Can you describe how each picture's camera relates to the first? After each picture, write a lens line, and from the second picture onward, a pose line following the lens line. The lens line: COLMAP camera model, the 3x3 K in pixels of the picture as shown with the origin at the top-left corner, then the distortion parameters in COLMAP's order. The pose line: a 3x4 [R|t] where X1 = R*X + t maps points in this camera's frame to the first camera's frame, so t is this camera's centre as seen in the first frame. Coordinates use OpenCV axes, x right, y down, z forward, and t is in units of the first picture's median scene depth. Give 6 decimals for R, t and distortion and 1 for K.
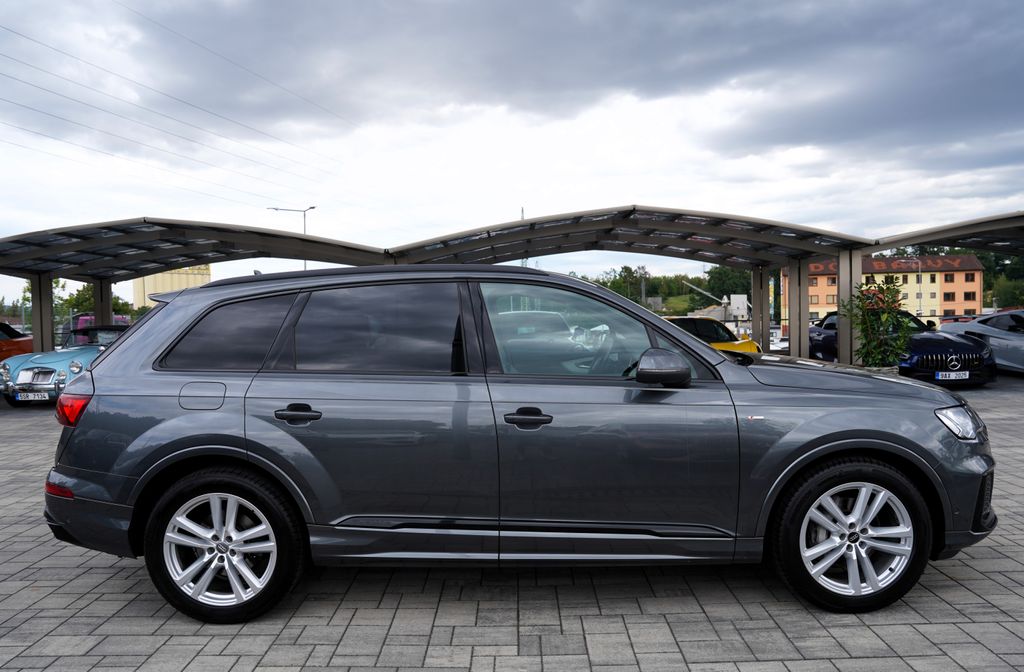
lens RADIAL K [[743.8, 0, 510.3], [0, 743.8, 276.6], [0, 0, 1]] dist [-0.099369, 0.071136]
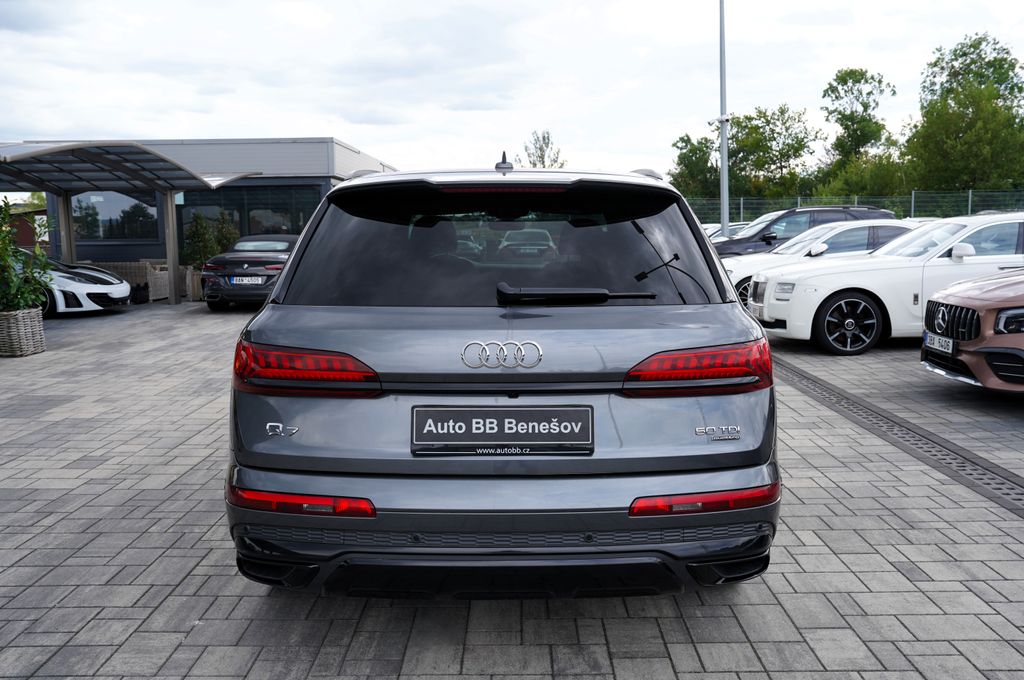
lens RADIAL K [[848.1, 0, 519.9], [0, 848.1, 338.3], [0, 0, 1]] dist [-0.087930, 0.123650]
pose [[-0.010626, -0.107620, 0.994135, -1.295586], [-0.033817, 0.993661, 0.107207, 0.091577], [-0.999372, -0.032479, -0.014198, 1.206070]]
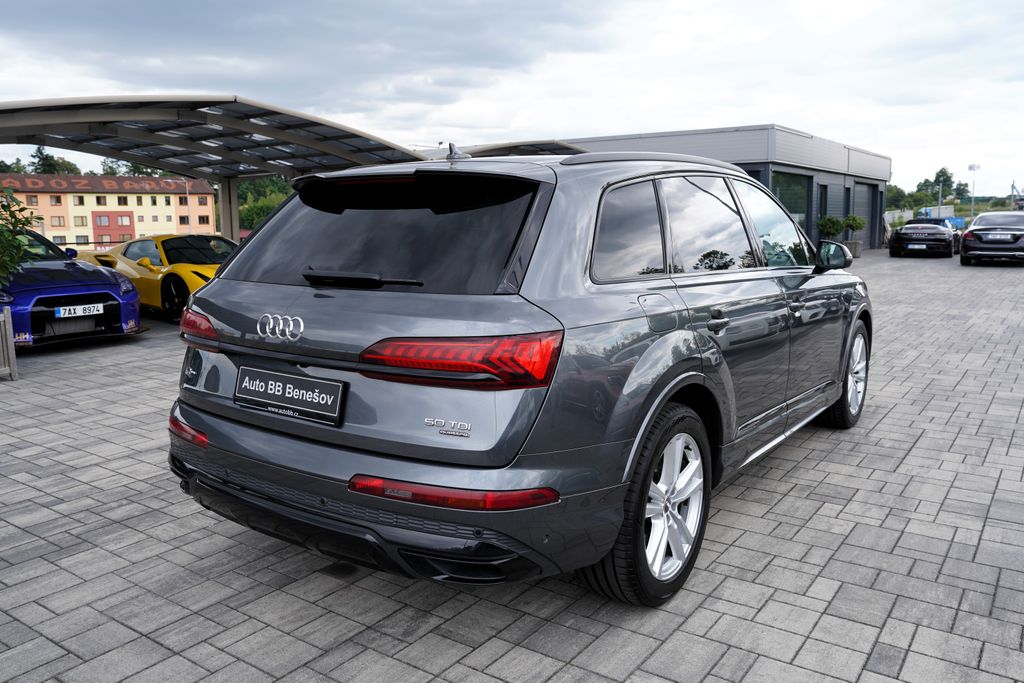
lens RADIAL K [[802.1, 0, 519.1], [0, 802.1, 326.5], [0, 0, 1]] dist [-0.083852, 0.093293]
pose [[0.570079, -0.096395, 0.815916, -1.102718], [-0.036497, 0.989142, 0.142361, 0.065403], [-0.820779, -0.110936, 0.560370, 0.642586]]
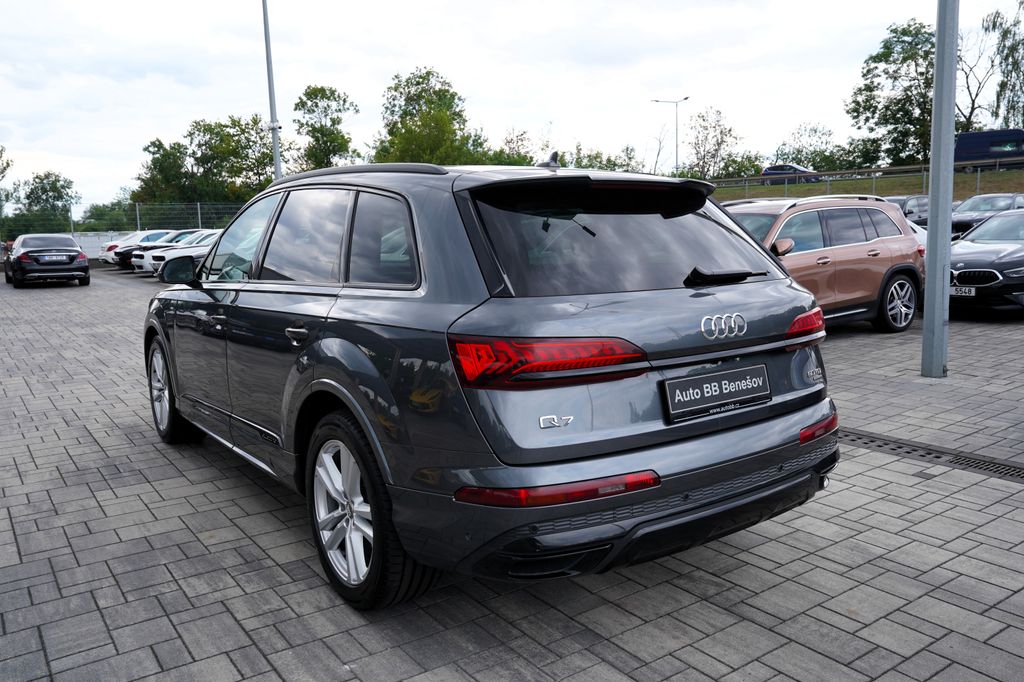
lens RADIAL K [[802.1, 0, 519.1], [0, 802.1, 326.0], [0, 0, 1]] dist [-0.083852, 0.093293]
pose [[-0.589311, -0.070312, 0.804841, -1.121022], [-0.007228, 0.996625, 0.081774, 0.116078], [-0.807874, 0.042373, -0.587830, 1.785324]]
